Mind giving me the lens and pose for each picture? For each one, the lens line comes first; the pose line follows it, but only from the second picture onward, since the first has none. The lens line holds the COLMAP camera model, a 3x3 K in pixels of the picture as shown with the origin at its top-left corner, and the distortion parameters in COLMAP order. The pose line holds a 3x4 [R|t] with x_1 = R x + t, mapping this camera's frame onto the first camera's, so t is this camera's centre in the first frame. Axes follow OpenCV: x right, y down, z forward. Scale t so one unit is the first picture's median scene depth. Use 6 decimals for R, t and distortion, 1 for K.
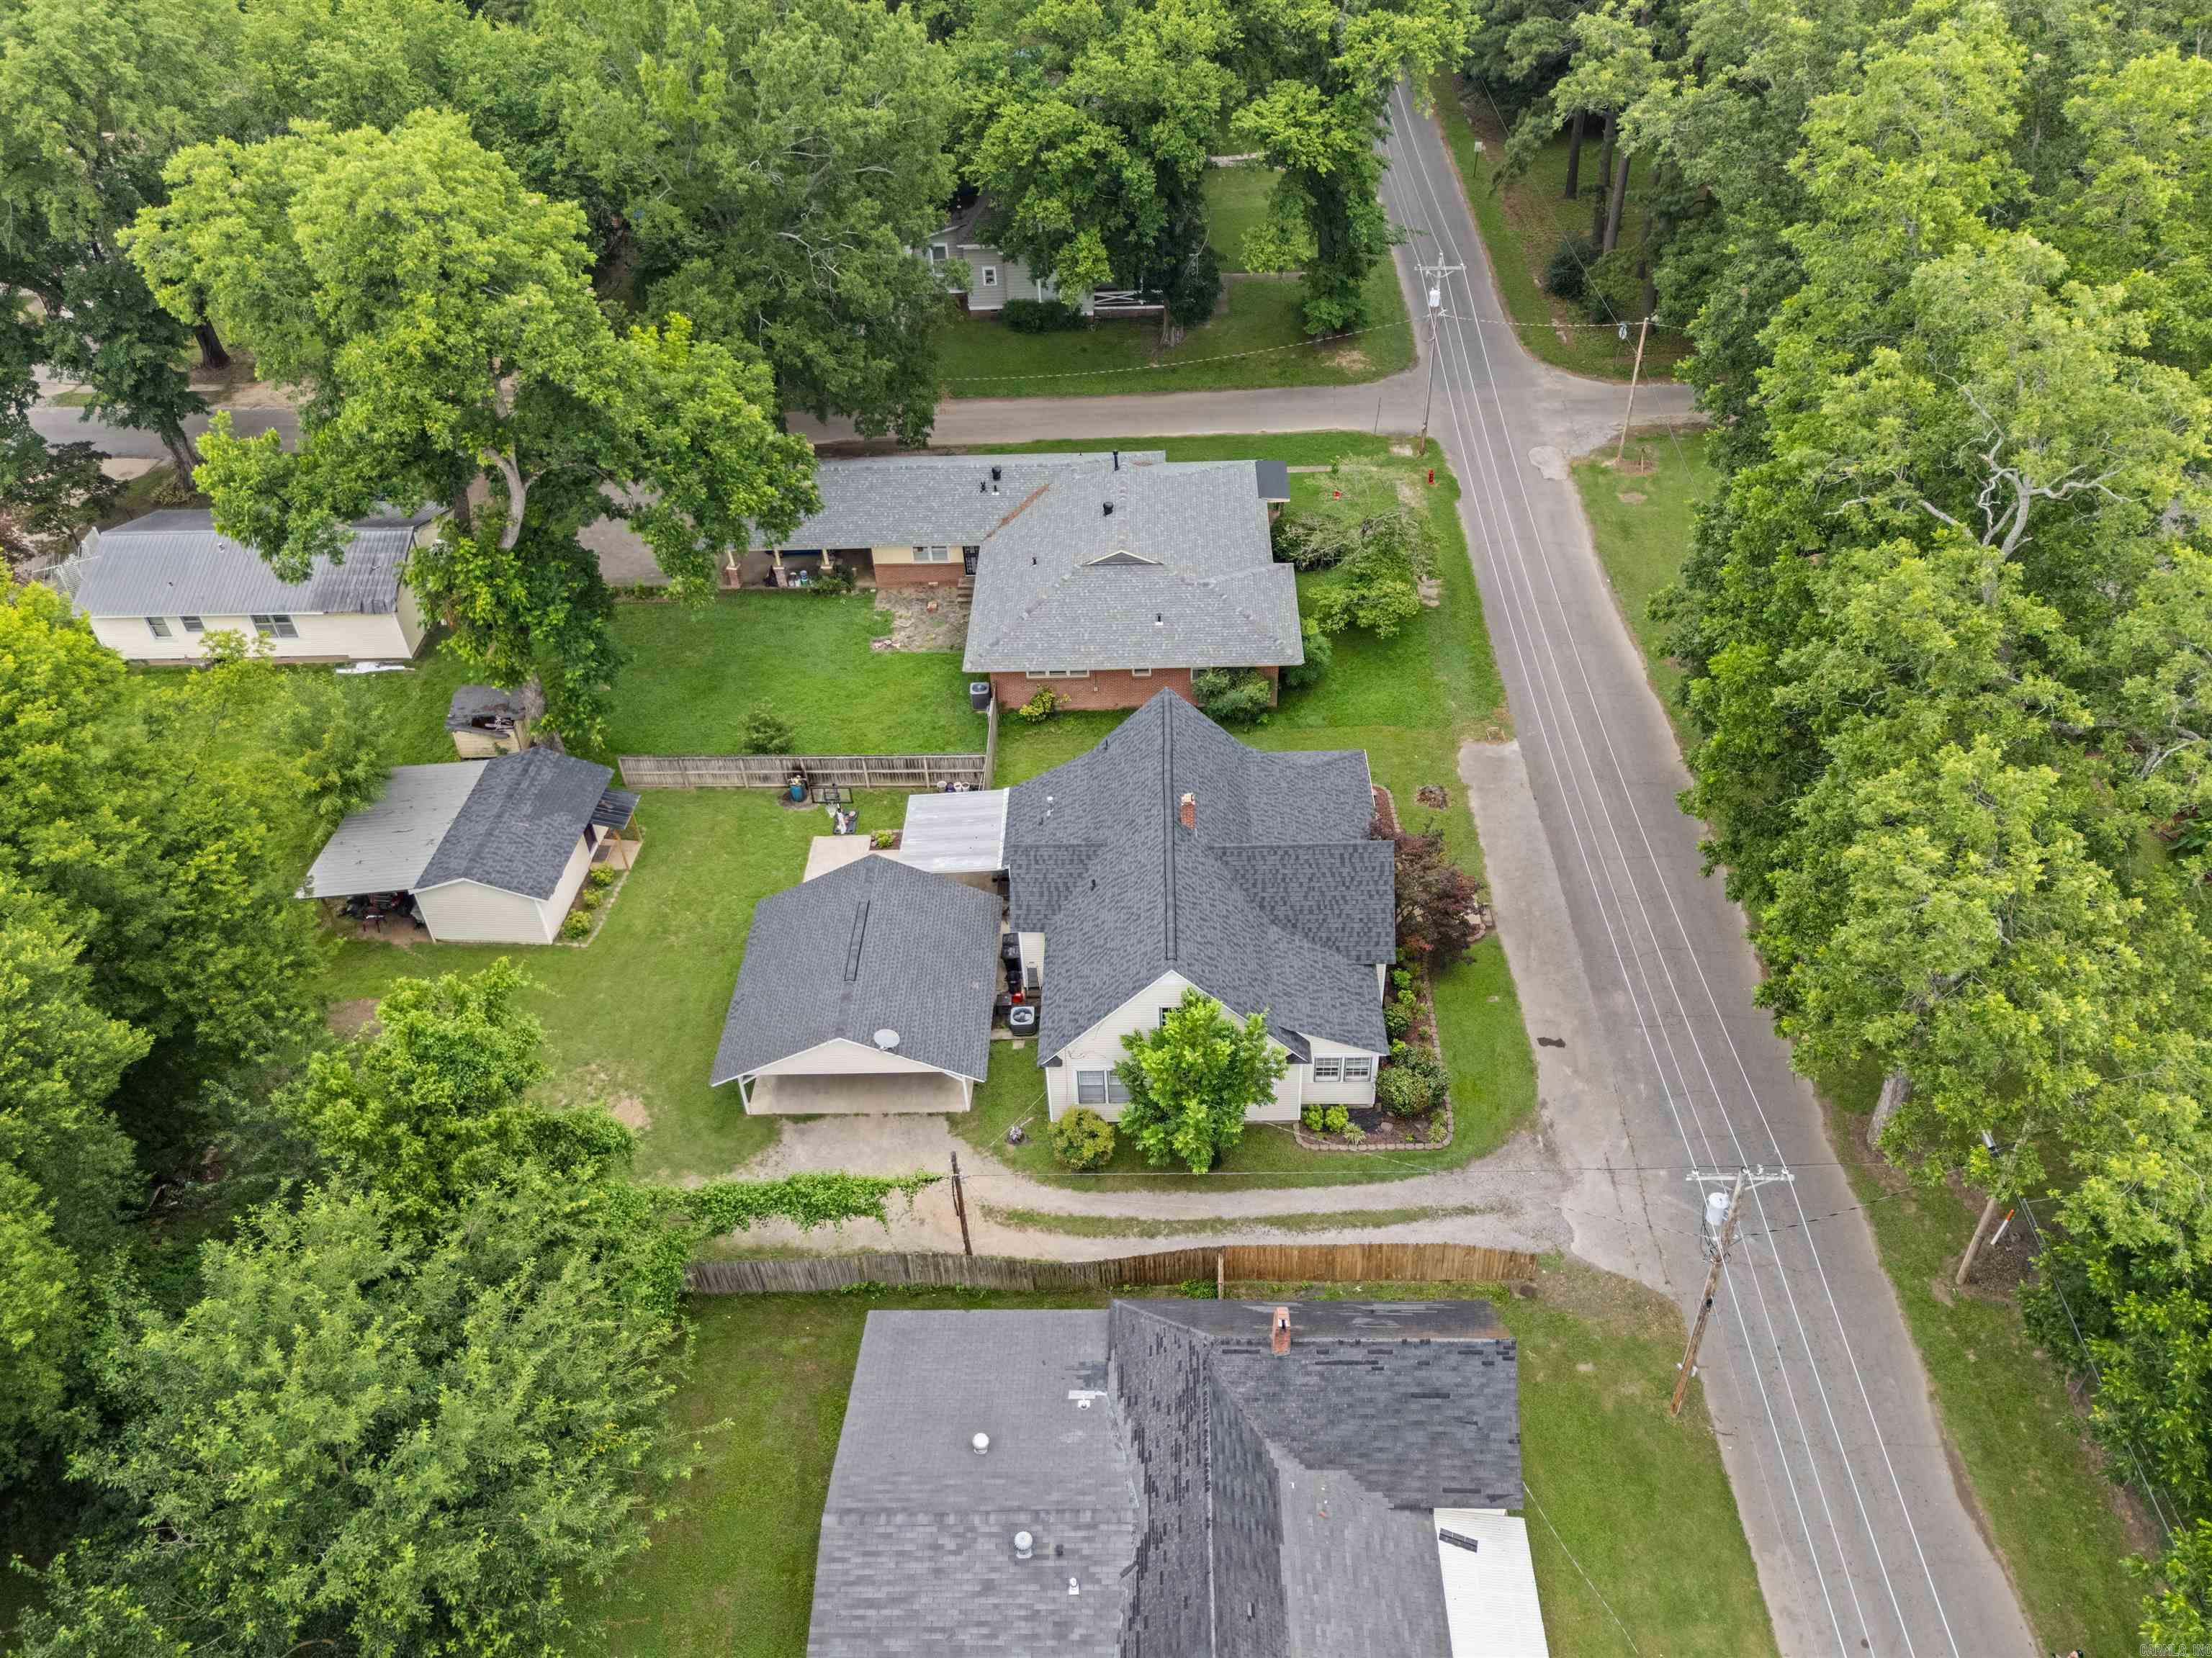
lens RADIAL K [[1591.6, 0, 1106.0], [0, 1591.6, 829.0], [0, 0, 1]] dist [0.036354, 0.000679]
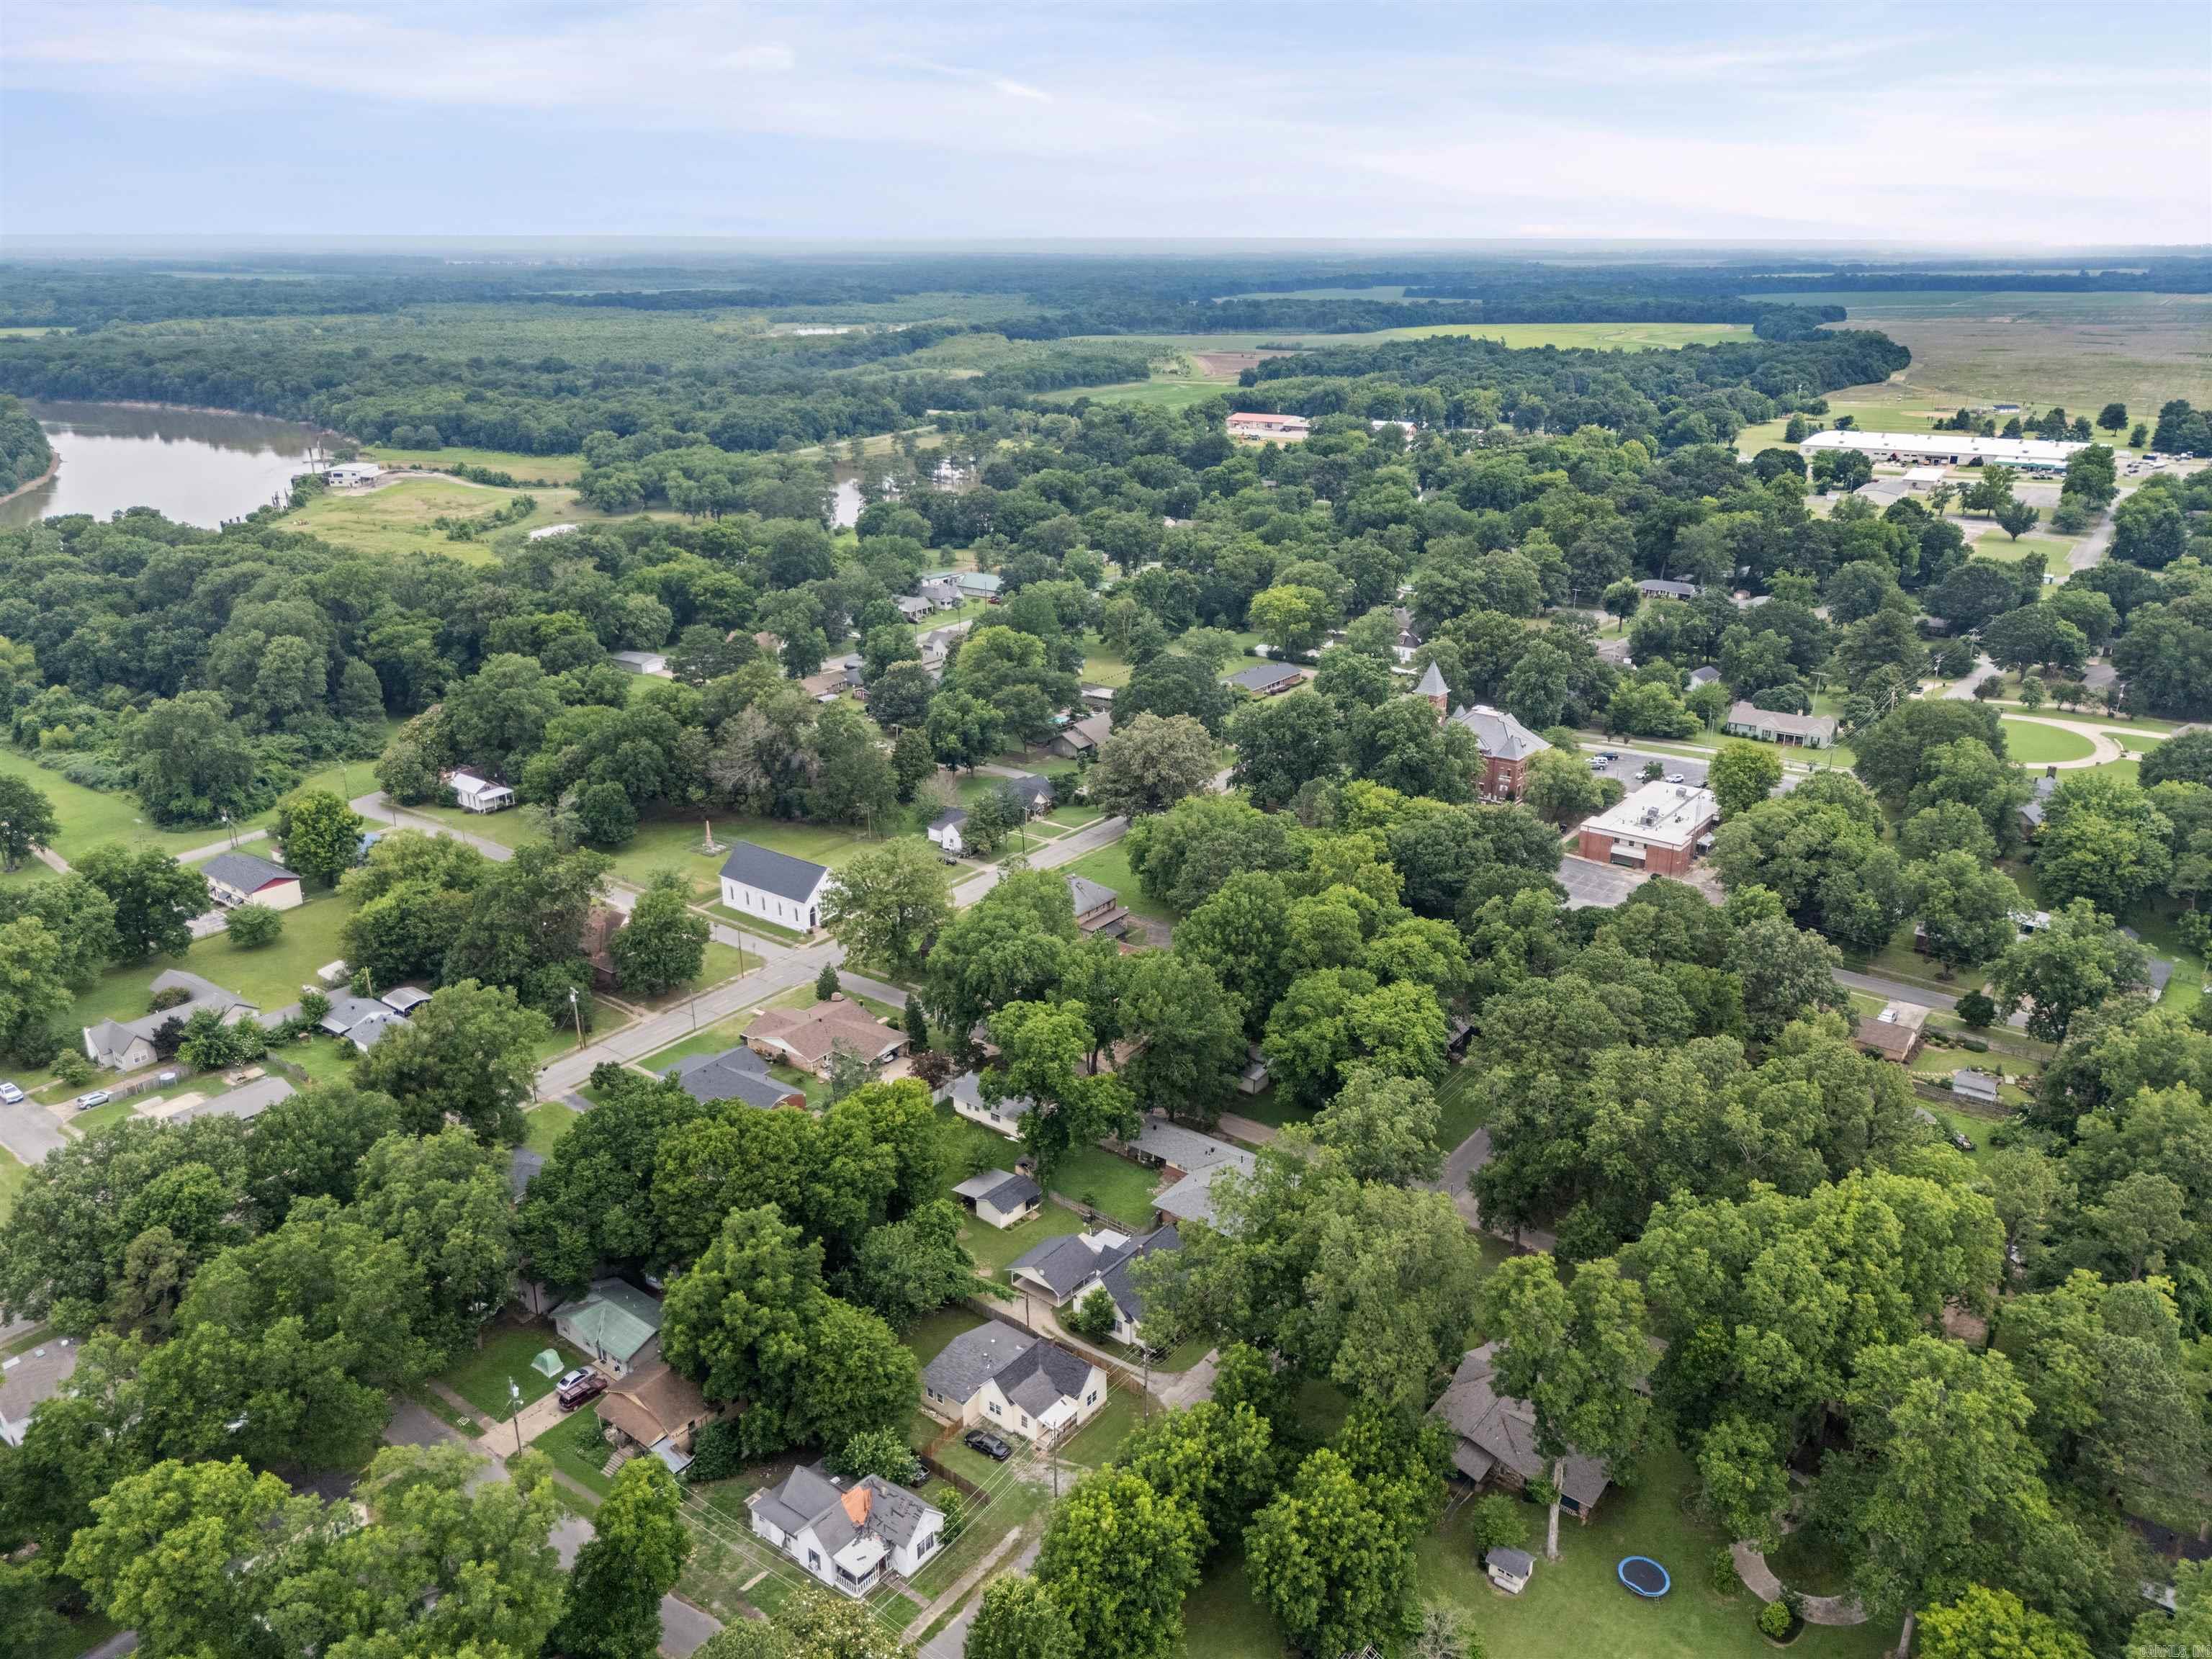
lens RADIAL K [[1591.7, 0, 1106.0], [0, 1591.7, 829.5], [0, 0, 1]] dist [0.036354, 0.000679]
pose [[0.799394, 0.232423, -0.554030, 1.440586], [-0.423580, 0.871998, -0.245357, 0.065514], [0.426086, 0.430813, 0.795519, -1.874825]]
